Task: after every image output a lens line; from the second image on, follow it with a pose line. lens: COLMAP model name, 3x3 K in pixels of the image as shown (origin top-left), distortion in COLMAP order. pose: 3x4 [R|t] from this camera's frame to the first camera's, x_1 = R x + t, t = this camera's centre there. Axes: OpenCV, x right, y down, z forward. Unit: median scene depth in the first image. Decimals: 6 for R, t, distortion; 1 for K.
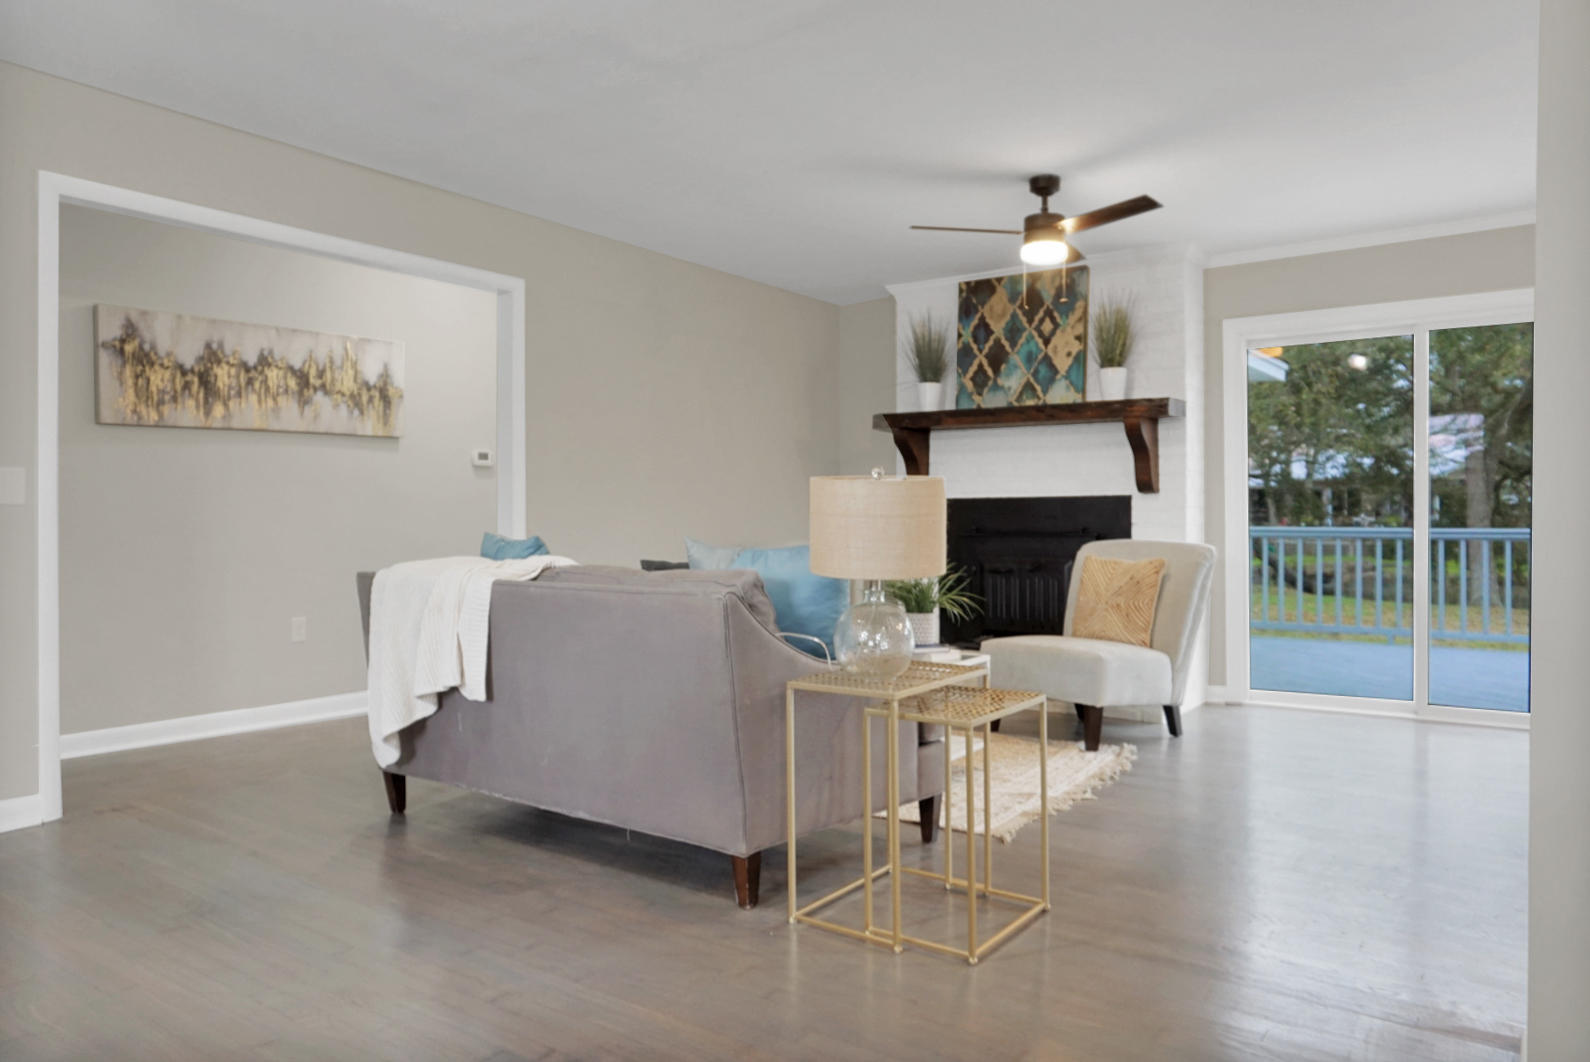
lens RADIAL K [[1112.2, 0, 786.3], [0, 1112.2, 522.3], [0, 0, 1]] dist [-0.033157, 0.001102]
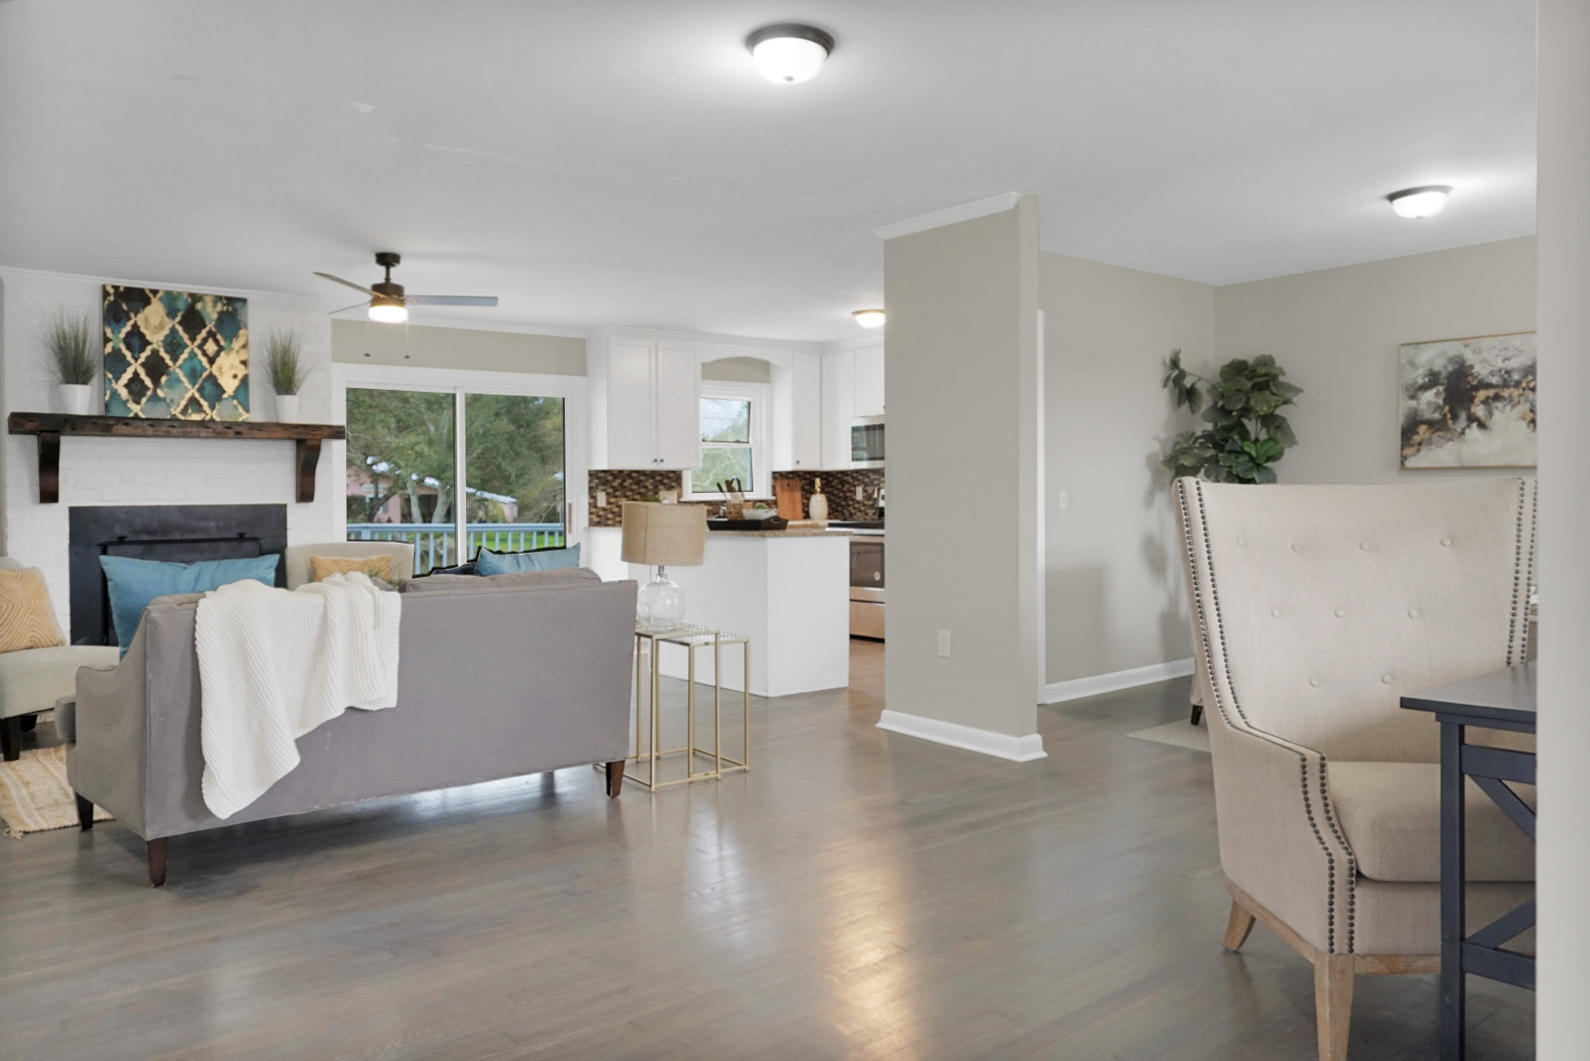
lens RADIAL K [[1102.6, 0, 760.3], [0, 1102.6, 507.0], [0, 0, 1]] dist [-0.035498, 0.026849]
pose [[0.273951, -0.003007, 0.961739, -0.643329], [0.010778, 0.999942, 0.000056, -0.015980], [-0.961683, 0.010350, 0.273968, 0.199786]]
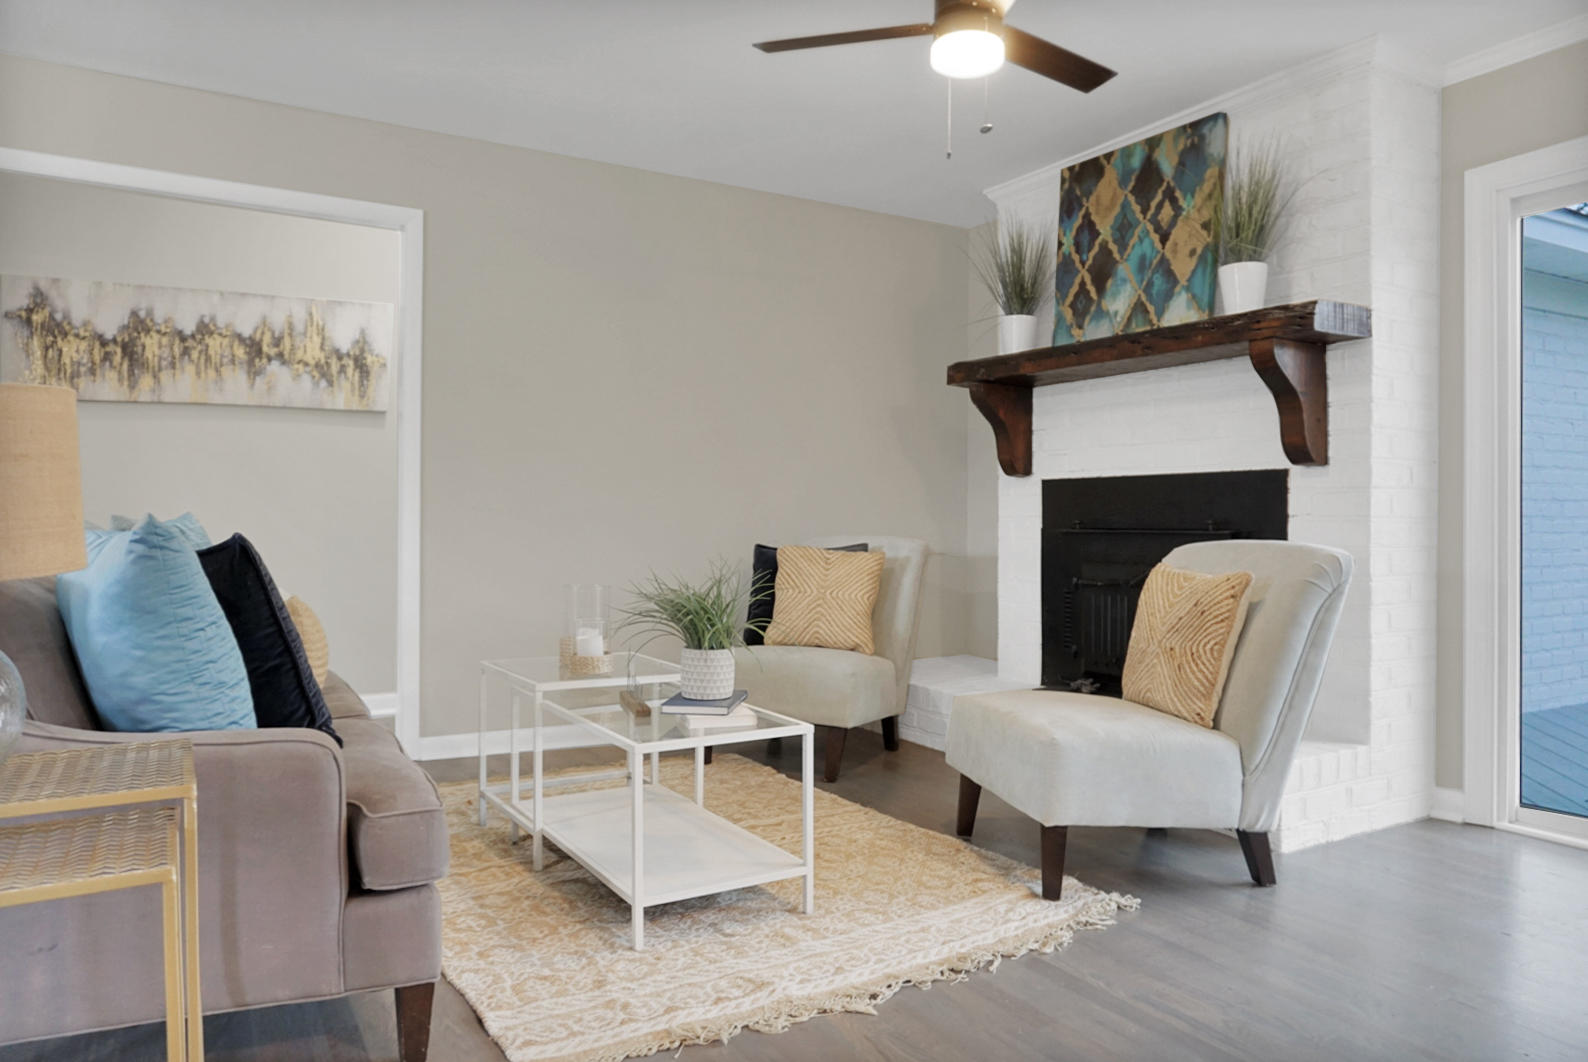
lens RADIAL K [[1083.7, 0, 801.9], [0, 1083.7, 522.7], [0, 0, 1]] dist [-0.034913, 0.004134]
pose [[0.918554, 0.010518, -0.395155, 0.292571], [-0.010764, 0.999941, 0.001594, 0.006874], [0.395149, 0.002790, 0.918613, 0.333800]]
